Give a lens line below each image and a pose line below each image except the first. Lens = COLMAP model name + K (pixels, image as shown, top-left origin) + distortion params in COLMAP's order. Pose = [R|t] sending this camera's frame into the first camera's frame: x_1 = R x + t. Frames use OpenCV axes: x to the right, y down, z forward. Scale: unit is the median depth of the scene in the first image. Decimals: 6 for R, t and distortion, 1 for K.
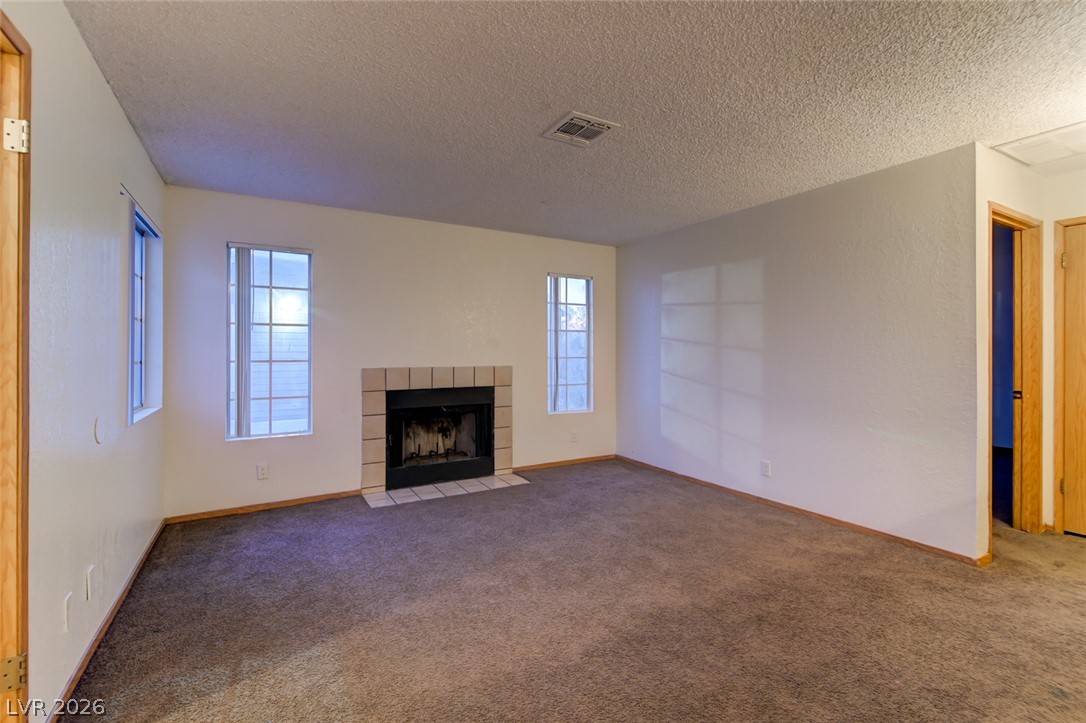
lens RADIAL K [[490.4, 0, 545.5], [0, 490.4, 349.1], [0, 0, 1]] dist [0.001987, 0.000217]
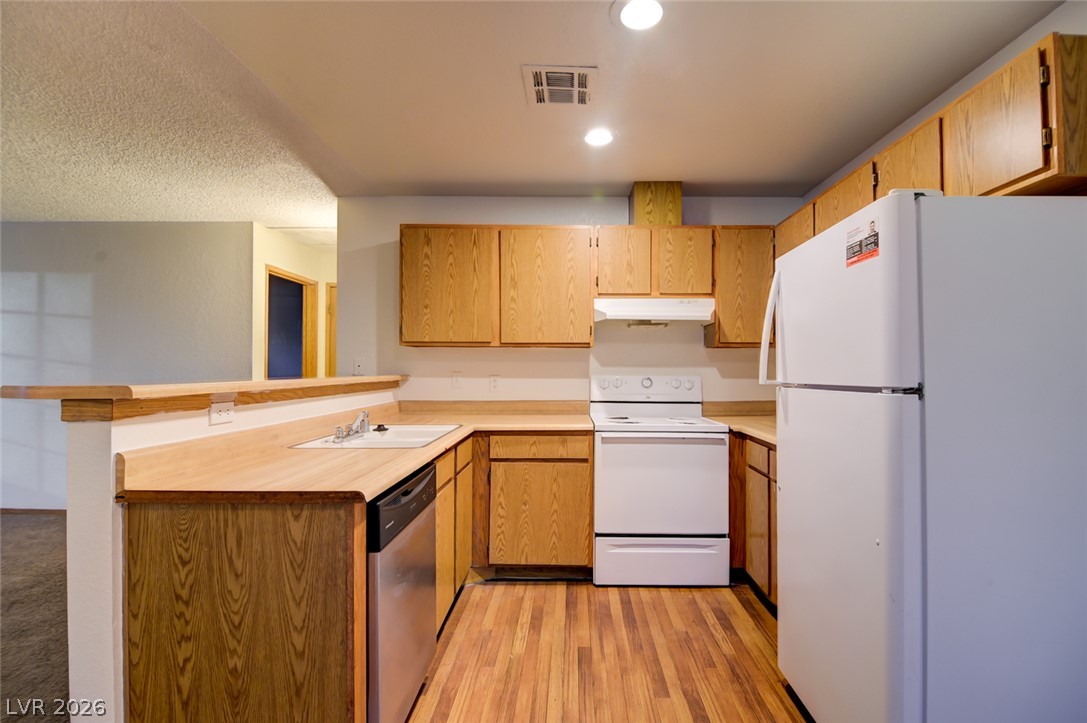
lens RADIAL K [[490.8, 0, 546.0], [0, 490.8, 349.0], [0, 0, 1]] dist [0.001987, 0.000217]
pose [[0.551434, 0.043478, 0.833085, 0.134861], [-0.001682, 0.998697, -0.051008, 0.035008], [-0.834217, 0.026726, 0.550788, -0.510833]]
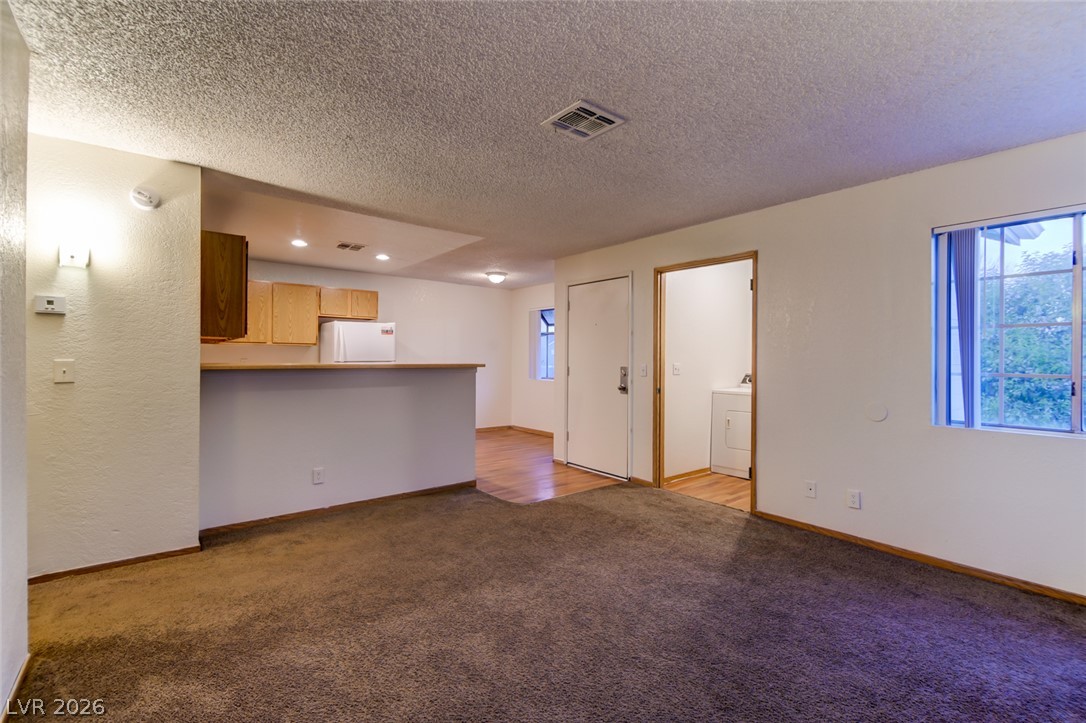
lens RADIAL K [[490.4, 0, 545.5], [0, 490.4, 349.1], [0, 0, 1]] dist [0.001987, 0.000217]
pose [[-0.989920, -0.006599, -0.141475, 0.265348], [-0.005495, 0.999951, -0.008196, -0.005472], [0.141522, -0.007336, -0.989908, 1.886240]]
